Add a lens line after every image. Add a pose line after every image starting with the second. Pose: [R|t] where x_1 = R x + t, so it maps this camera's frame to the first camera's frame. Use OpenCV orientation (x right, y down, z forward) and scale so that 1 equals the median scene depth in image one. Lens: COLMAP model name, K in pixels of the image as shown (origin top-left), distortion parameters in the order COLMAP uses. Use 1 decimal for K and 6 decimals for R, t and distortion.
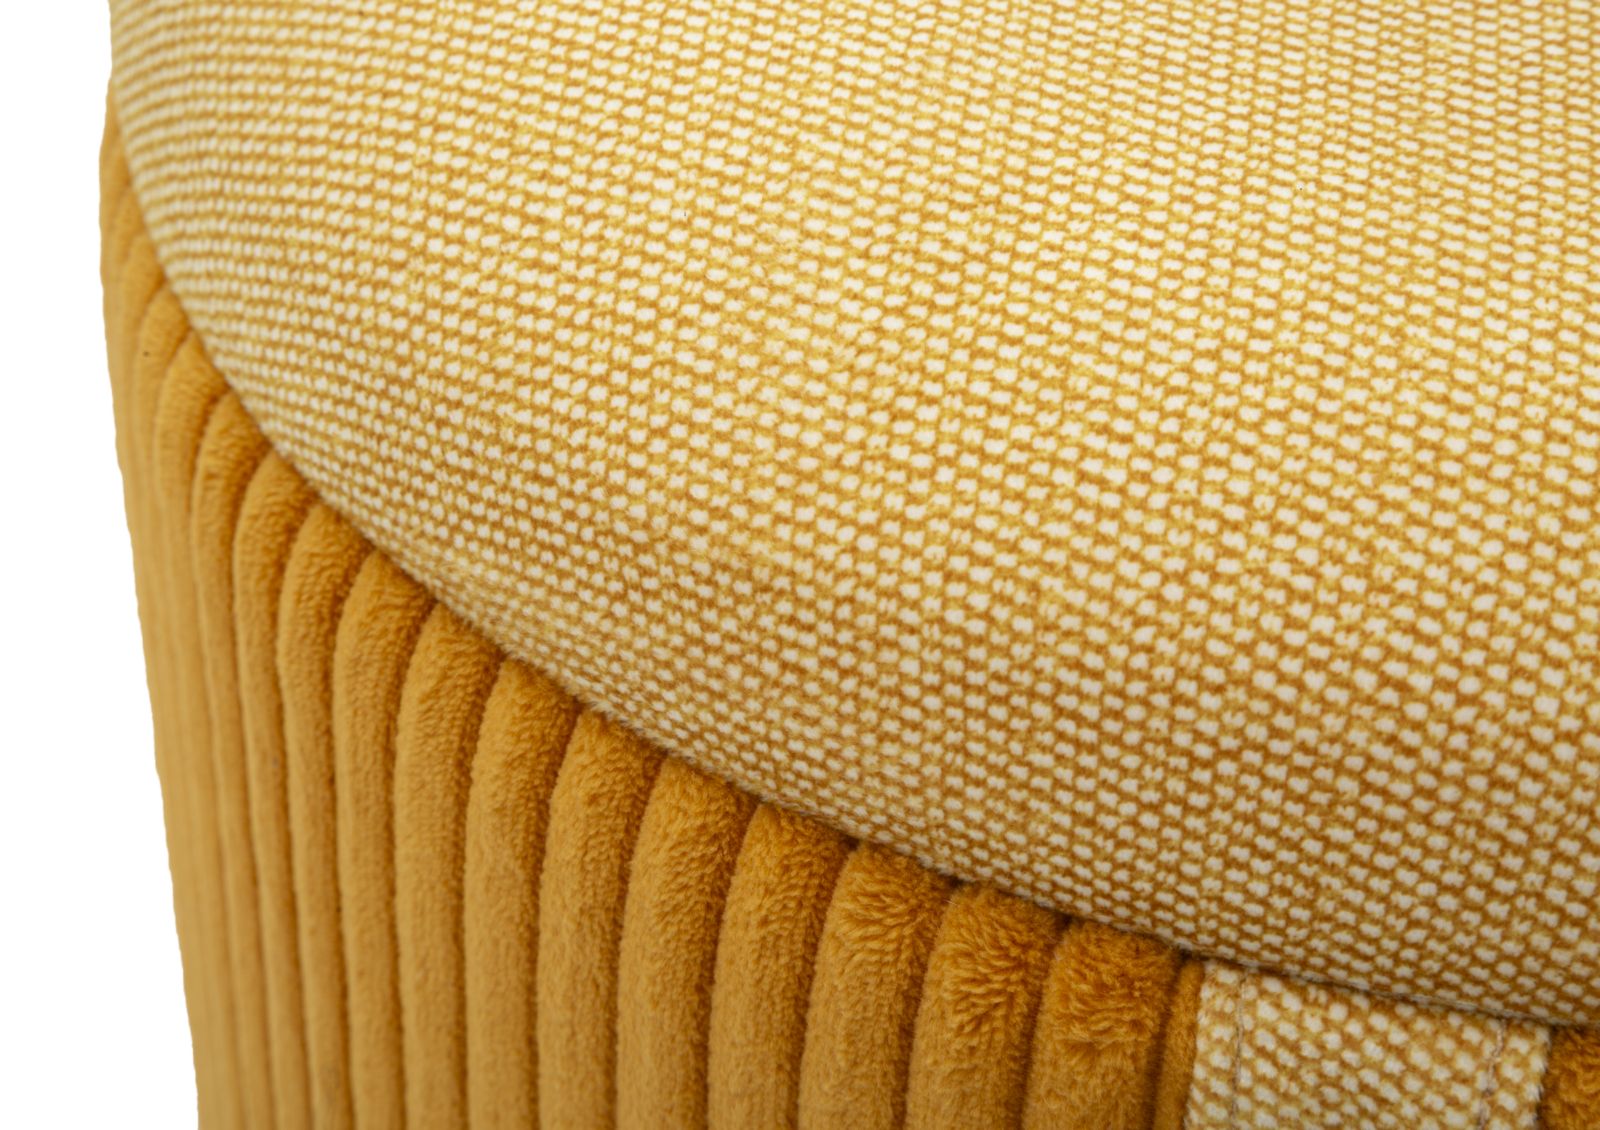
lens RADIAL K [[4948.9, 0, 799.4], [0, 4948.9, 565.1], [0, 0, 1]] dist [0.120276, 0.000000]
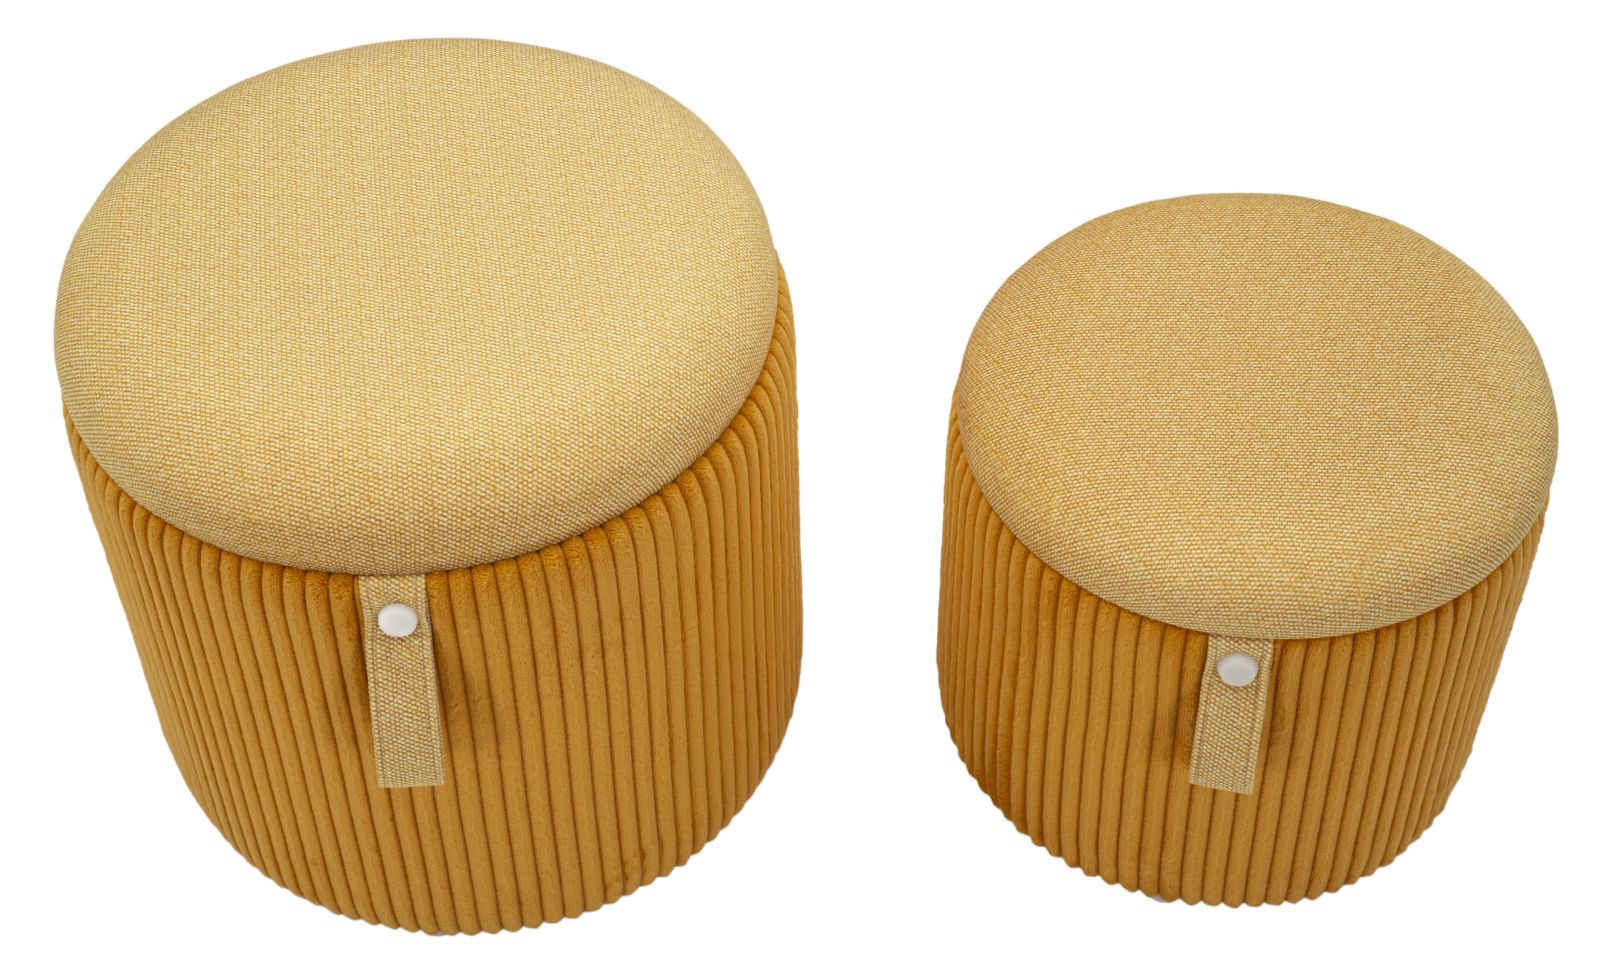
lens RADIAL K [[2972.1, 0, 799.1], [0, 2972.1, 482.3], [0, 0, 1]] dist [-0.027083, 0.000000]
pose [[0.958255, -0.236373, 0.160858, 0.049108], [0.214564, 0.966357, 0.141829, -0.358292], [-0.188971, -0.101394, 0.976734, -2.113528]]
